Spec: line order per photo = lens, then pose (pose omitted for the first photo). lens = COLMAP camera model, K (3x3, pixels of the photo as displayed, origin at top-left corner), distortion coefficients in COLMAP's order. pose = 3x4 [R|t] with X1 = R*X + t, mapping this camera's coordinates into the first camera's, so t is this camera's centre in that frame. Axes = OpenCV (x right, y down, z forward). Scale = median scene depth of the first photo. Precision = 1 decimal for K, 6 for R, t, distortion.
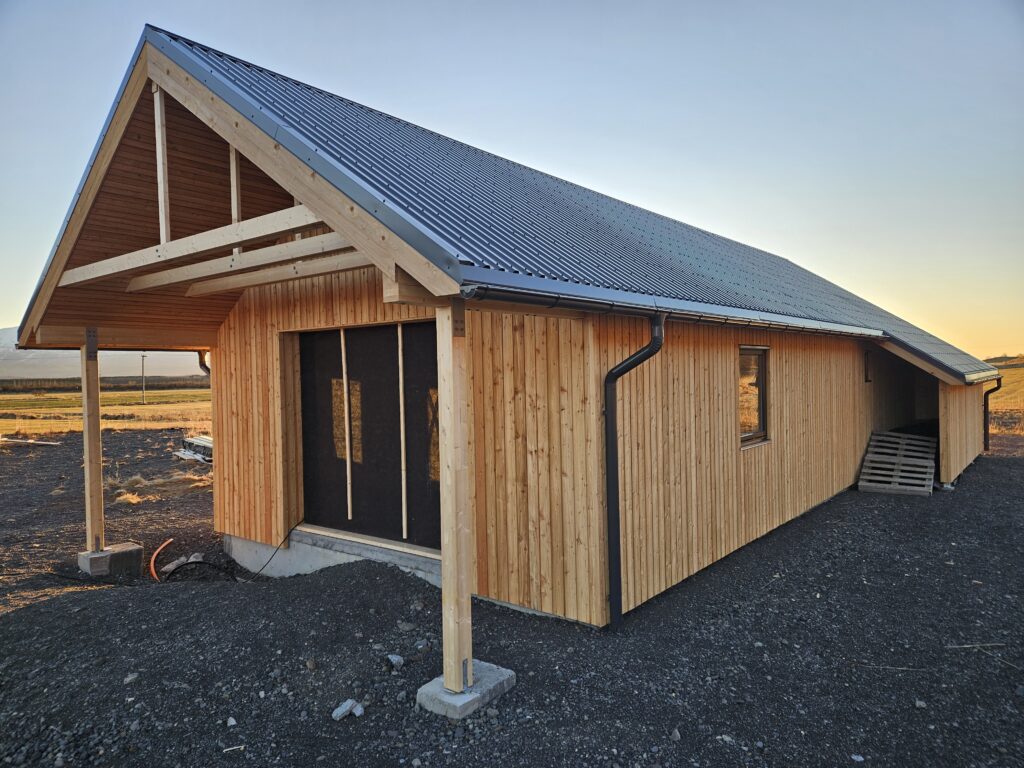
lens RADIAL K [[677.6, 0, 501.2], [0, 677.6, 389.4], [0, 0, 1]] dist [0.083229, -0.072834]
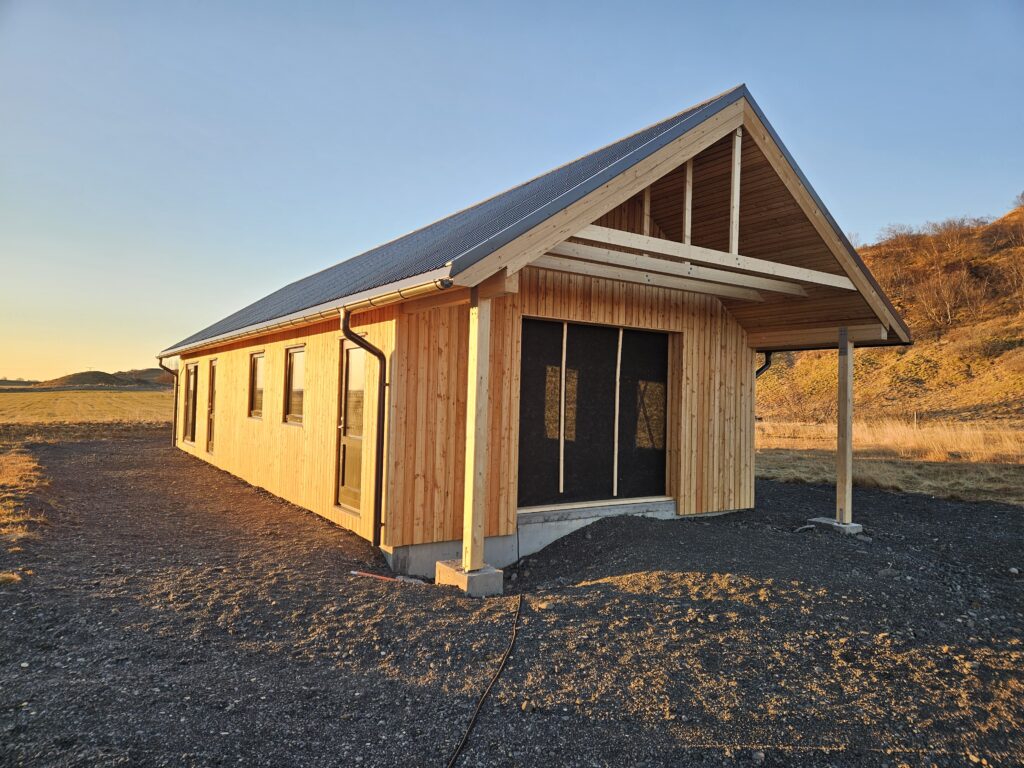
lens RADIAL K [[677.6, 0, 501.2], [0, 677.6, 389.4], [0, 0, 1]] dist [0.083229, -0.072834]
pose [[0.291207, 0.042448, 0.955718, -1.416752], [-0.008449, 0.999090, -0.041800, 0.073624], [-0.956623, 0.004097, 0.291300, 0.821889]]
